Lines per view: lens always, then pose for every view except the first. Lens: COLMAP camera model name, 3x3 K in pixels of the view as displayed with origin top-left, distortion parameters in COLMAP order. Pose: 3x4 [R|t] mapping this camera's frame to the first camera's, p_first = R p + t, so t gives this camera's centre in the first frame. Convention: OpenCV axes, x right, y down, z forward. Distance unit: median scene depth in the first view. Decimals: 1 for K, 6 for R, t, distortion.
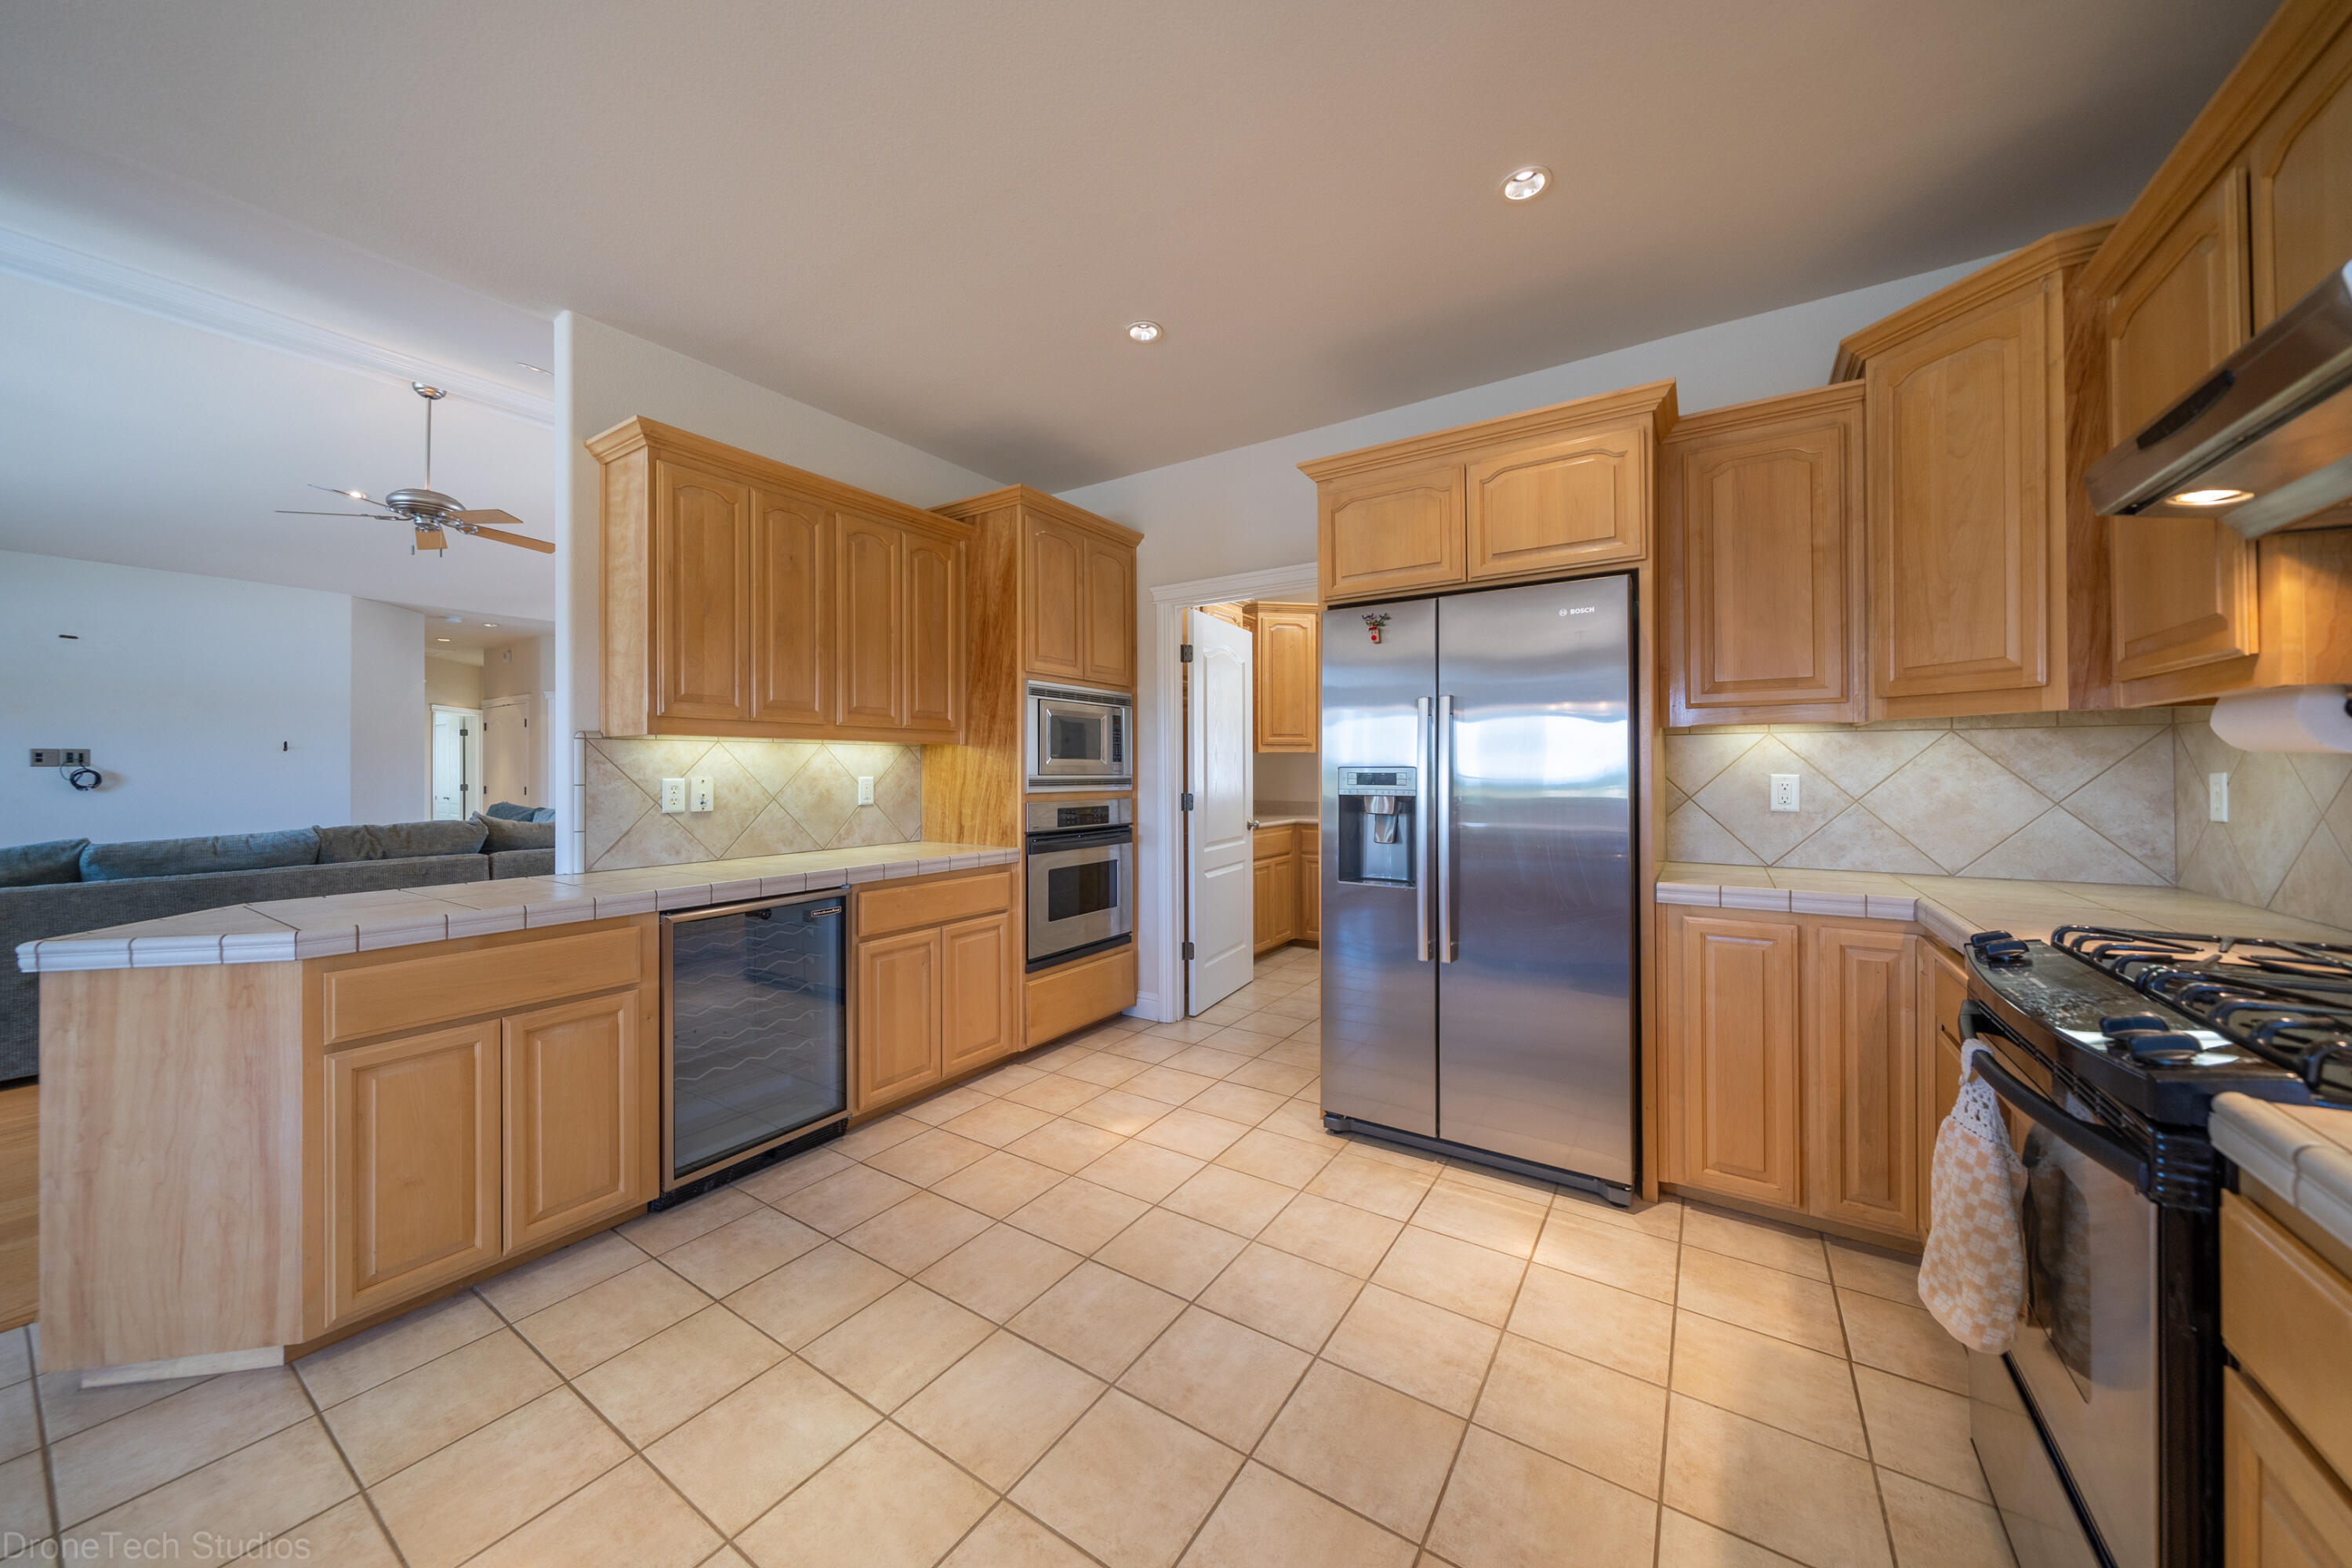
lens RADIAL K [[814.6, 0, 1121.6], [0, 814.6, 758.9], [0, 0, 1]] dist [0.008239, 0.000180]
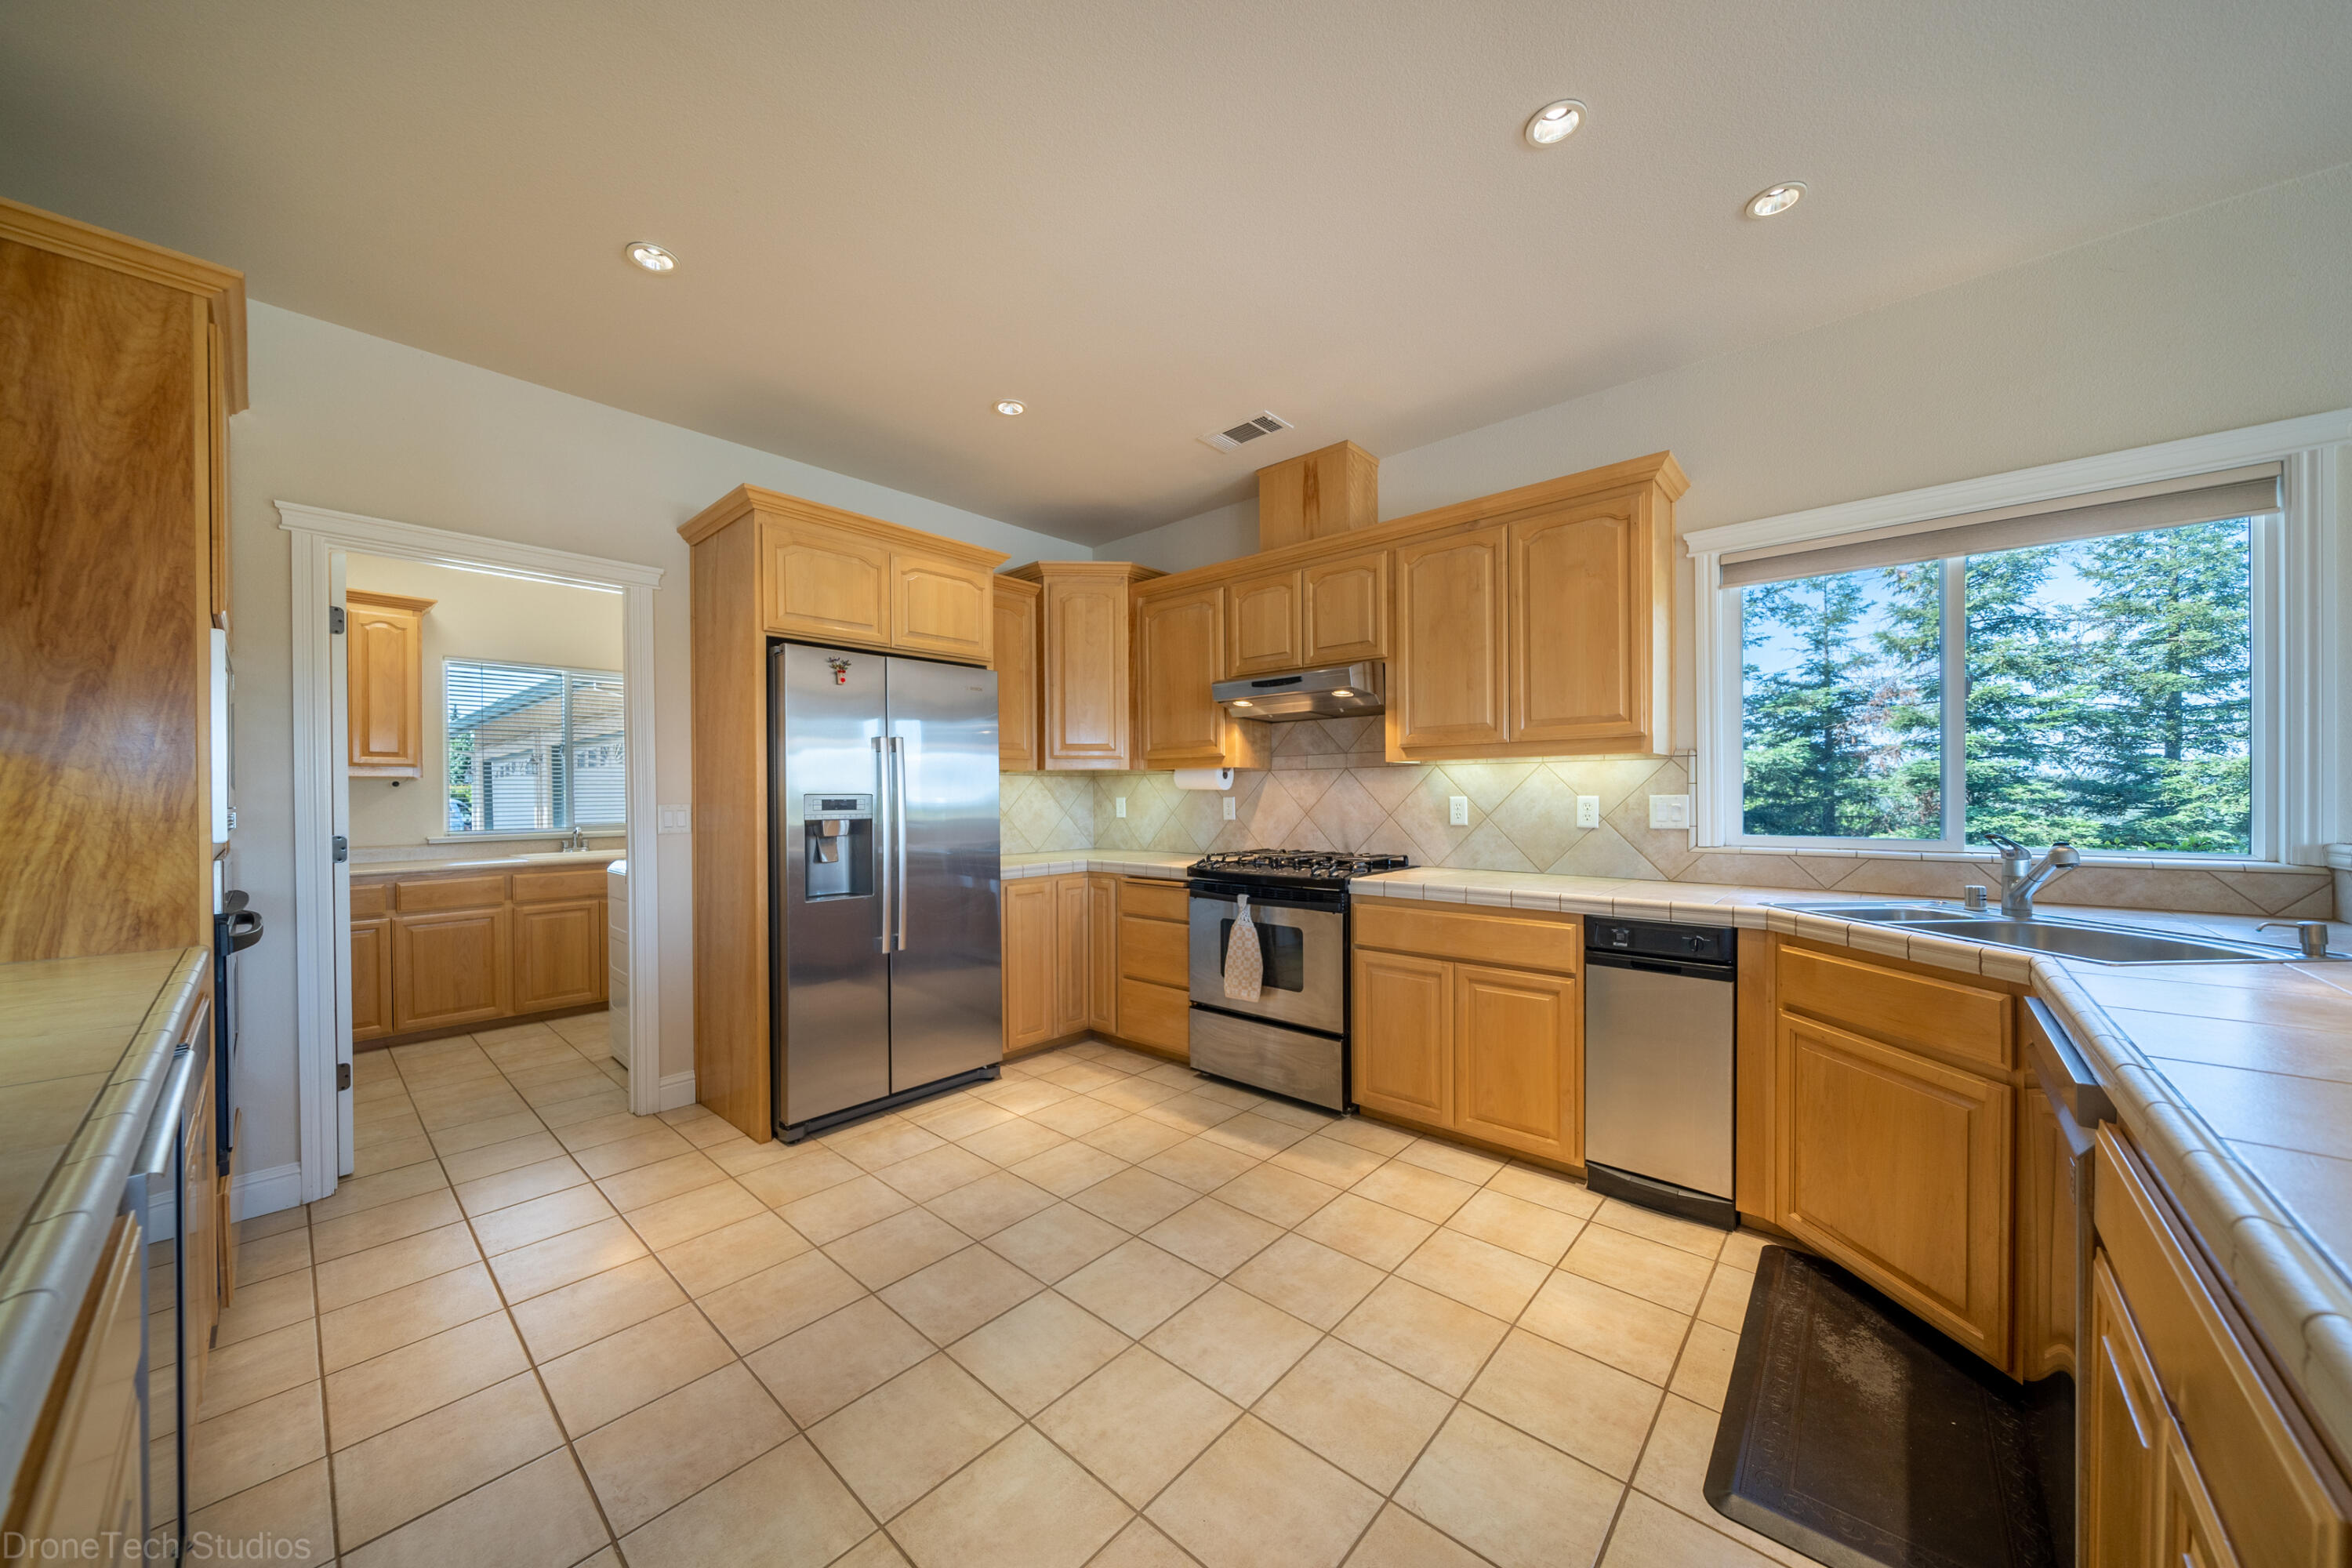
lens RADIAL K [[814.6, 0, 1167.4], [0, 814.6, 798.5], [0, 0, 1]] dist [0.008239, 0.000180]
pose [[0.133966, -0.000503, 0.990986, -0.887546], [-0.005122, 0.999986, 0.001200, 0.014216], [-0.990973, -0.005236, 0.133961, 0.480526]]
